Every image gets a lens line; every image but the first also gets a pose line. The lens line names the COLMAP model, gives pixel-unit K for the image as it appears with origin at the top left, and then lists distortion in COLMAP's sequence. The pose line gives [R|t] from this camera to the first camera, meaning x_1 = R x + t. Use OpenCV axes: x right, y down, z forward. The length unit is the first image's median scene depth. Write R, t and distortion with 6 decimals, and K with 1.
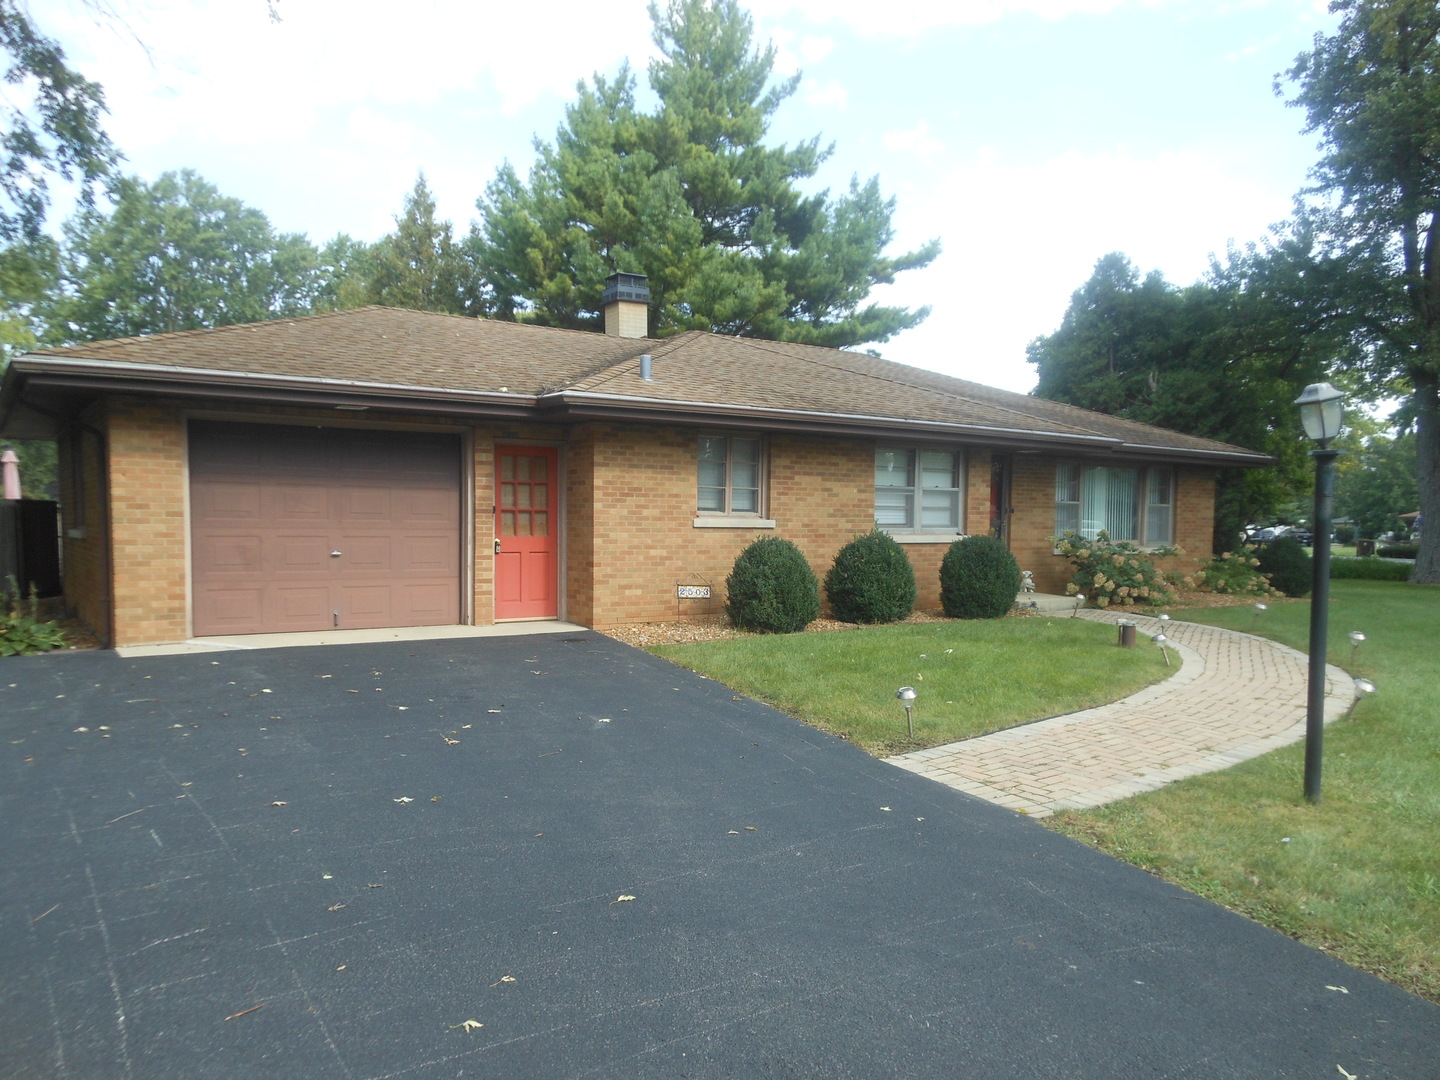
lens RADIAL K [[1065.0, 0, 720.0], [0, 1065.0, 540.0], [0, 0, 1]] dist [-0.007269, 0.001355]
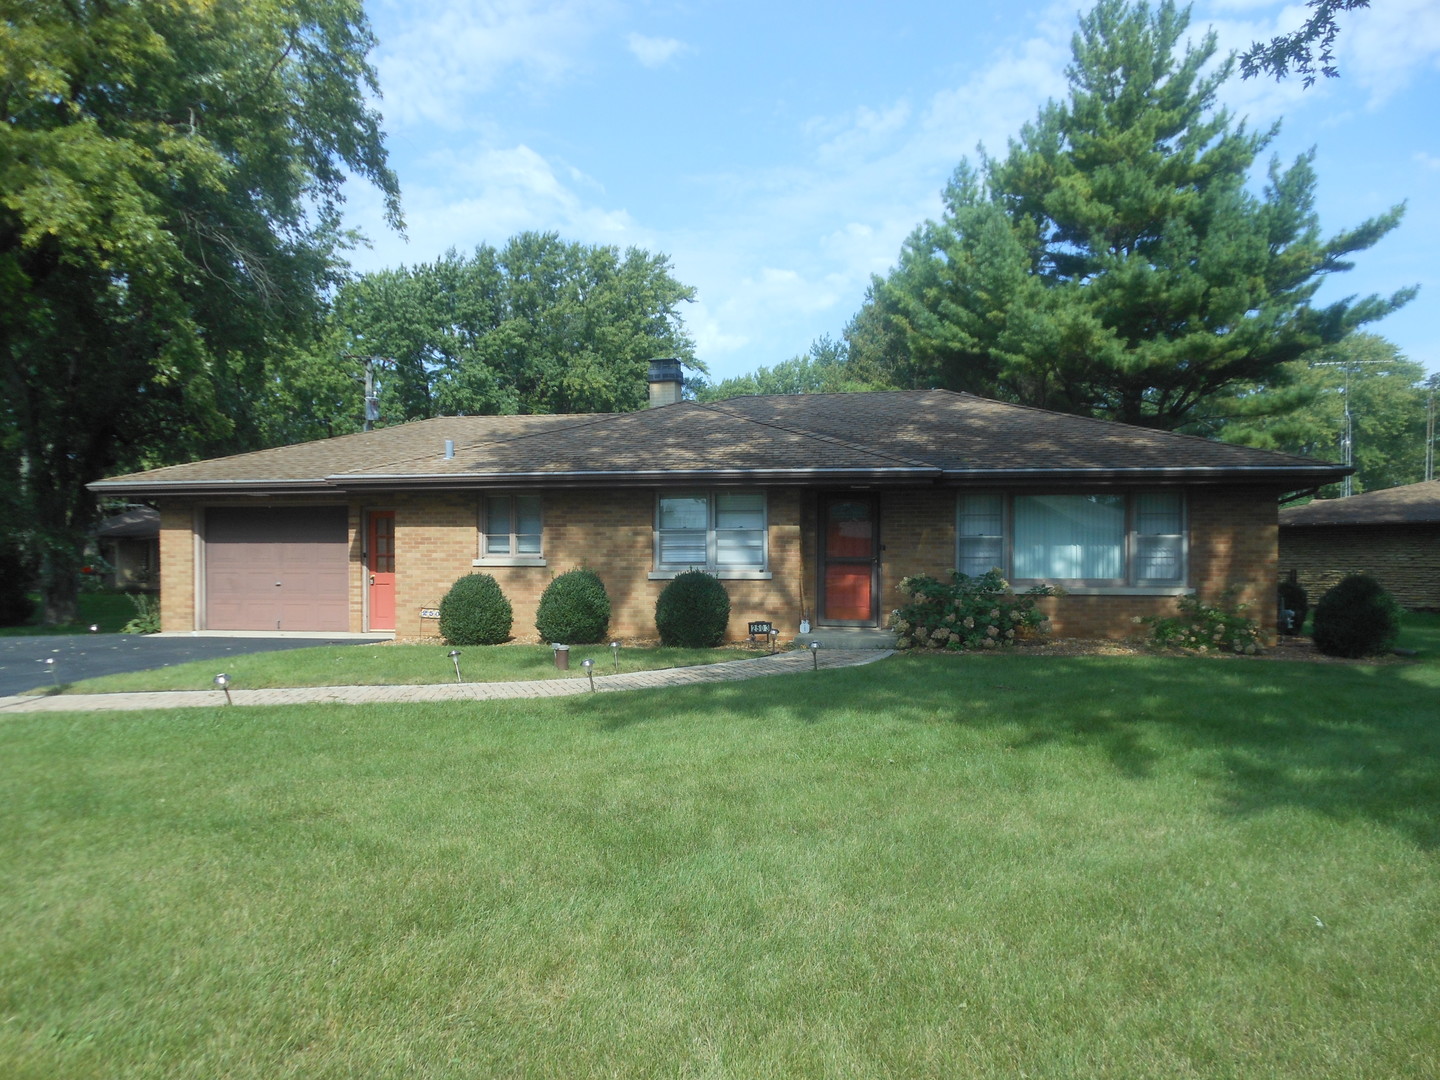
lens RADIAL K [[1065.0, 0, 720.0], [0, 1065.0, 540.0], [0, 0, 1]] dist [-0.007269, 0.001355]
pose [[0.707156, -0.027454, -0.706524, 1.160494], [-0.006813, 0.998935, -0.045636, 0.014146], [0.707025, 0.037085, 0.706216, 0.296515]]
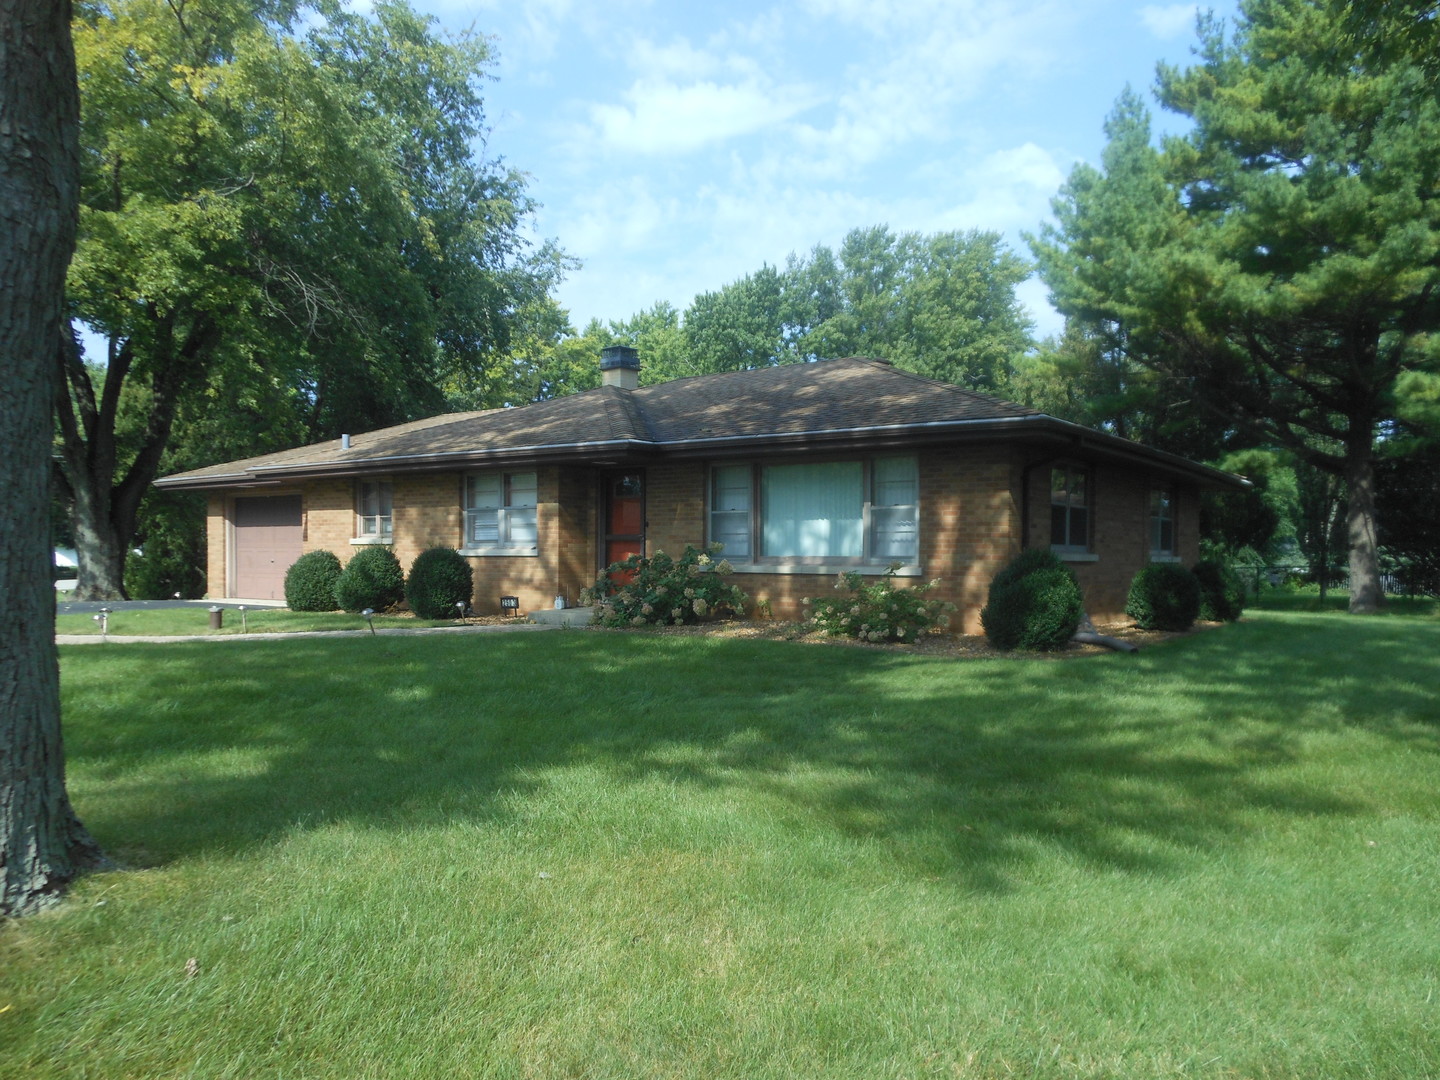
lens RADIAL K [[1049.5, 0, 720.0], [0, 1049.5, 540.0], [0, 0, 1]] dist [0.007510, 0.003625]
pose [[0.344106, -0.025145, -0.938594, 1.592528], [-0.019113, 0.999247, -0.033777, 0.022991], [0.938736, 0.029562, 0.343366, 1.009120]]
